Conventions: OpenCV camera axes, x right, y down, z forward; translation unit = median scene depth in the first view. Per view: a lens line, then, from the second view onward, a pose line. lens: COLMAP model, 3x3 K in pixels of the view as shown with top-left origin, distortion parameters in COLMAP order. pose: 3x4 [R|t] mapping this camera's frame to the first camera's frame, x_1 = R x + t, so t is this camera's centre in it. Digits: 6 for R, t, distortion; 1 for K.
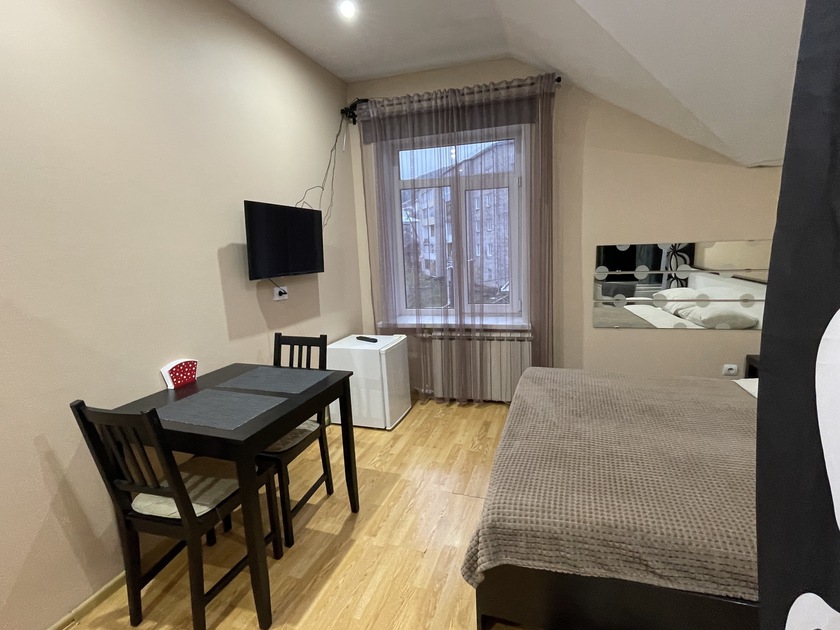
lens RADIAL K [[406.7, 0, 421.1], [0, 406.7, 310.0], [0, 0, 1]] dist [0.000566, -0.000055]
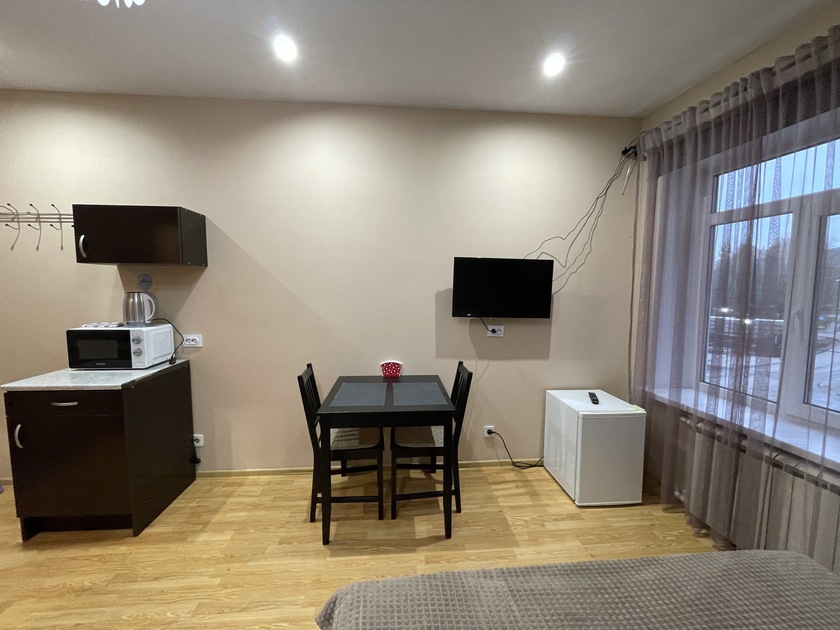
lens RADIAL K [[341.2, 0, 420.8], [0, 341.2, 314.2], [0, 0, 1]] dist [-0.001091, -0.000221]
pose [[0.408220, 0.113768, -0.905767, 0.402609], [-0.172882, 0.983883, 0.045664, -0.085161], [0.896364, 0.137950, 0.421309, 0.332514]]
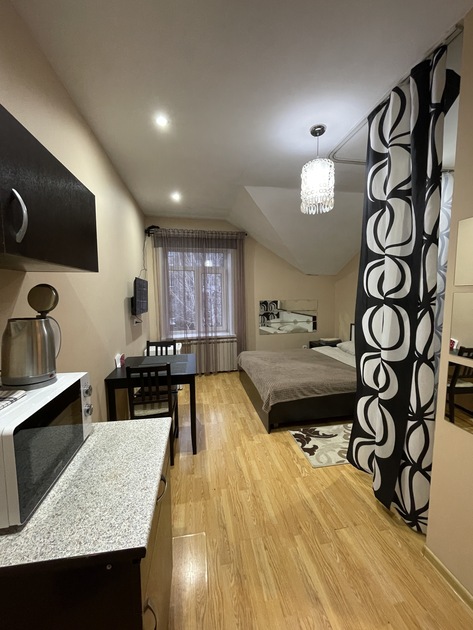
lens RADIAL K [[255.9, 0, 236.5], [0, 255.9, 315.0], [0, 0, 1]] dist [-0.001091, -0.000221]
pose [[0.874238, -0.009055, 0.485414, -0.453300], [0.053604, 0.995513, -0.077972, 0.041261], [-0.482530, 0.094186, 0.870801, -0.273611]]
